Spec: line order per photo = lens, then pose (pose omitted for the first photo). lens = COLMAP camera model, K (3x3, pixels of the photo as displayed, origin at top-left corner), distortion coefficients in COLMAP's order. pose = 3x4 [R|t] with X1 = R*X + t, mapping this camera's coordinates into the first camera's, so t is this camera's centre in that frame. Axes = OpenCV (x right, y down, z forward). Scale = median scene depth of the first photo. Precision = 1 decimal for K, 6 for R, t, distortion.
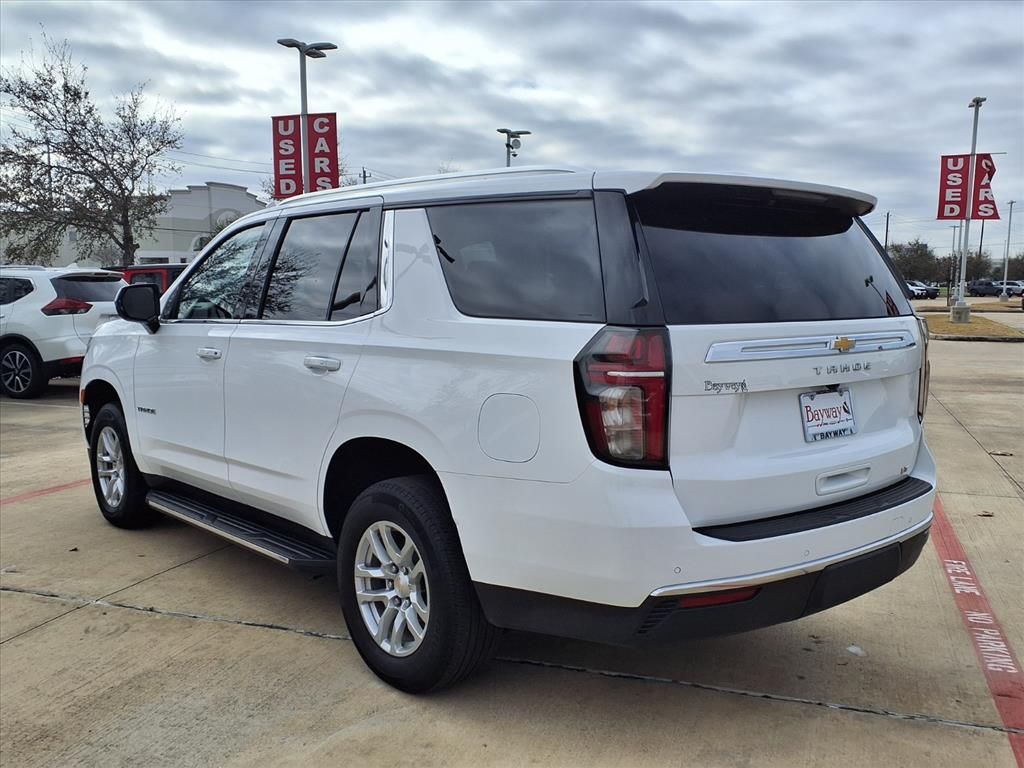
lens RADIAL K [[950.7, 0, 512.0], [0, 950.7, 384.0], [0, 0, 1]] dist [-0.003630, -0.006558]
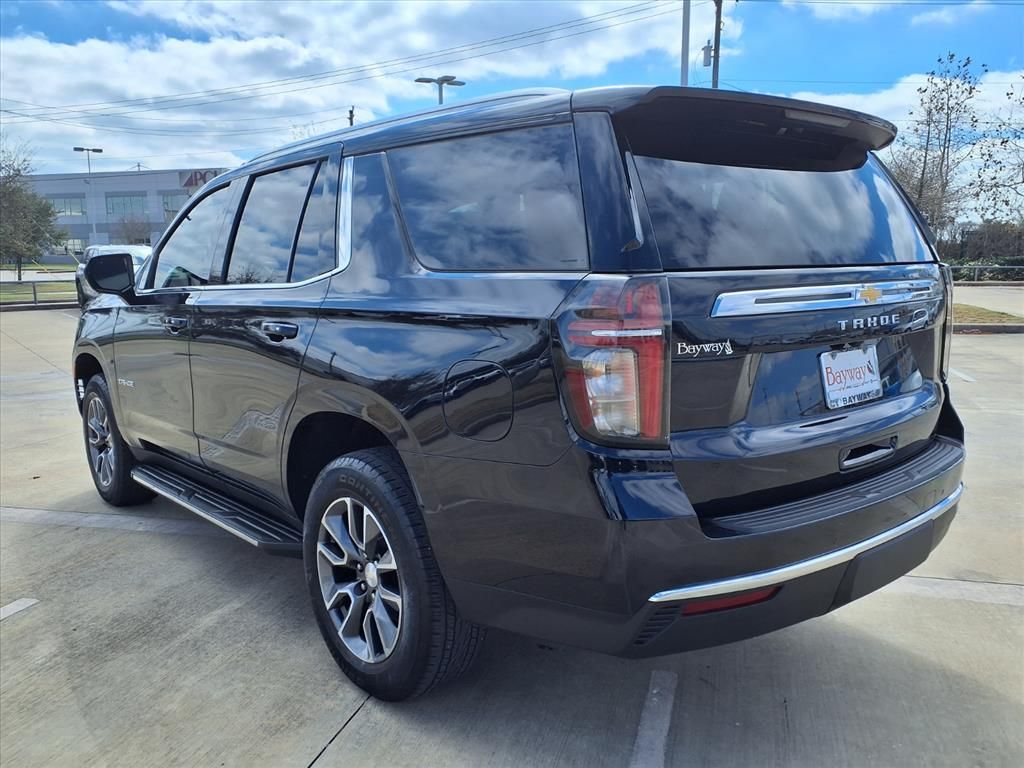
lens RADIAL K [[850.9, 0, 512.0], [0, 850.9, 384.0], [0, 0, 1]] dist [-0.000208, -0.001190]
pose [[0.999766, -0.020395, -0.007204, 0.026364], [0.020683, 0.998884, 0.042459, -0.000045], [0.006330, -0.042598, 0.999072, 0.195512]]
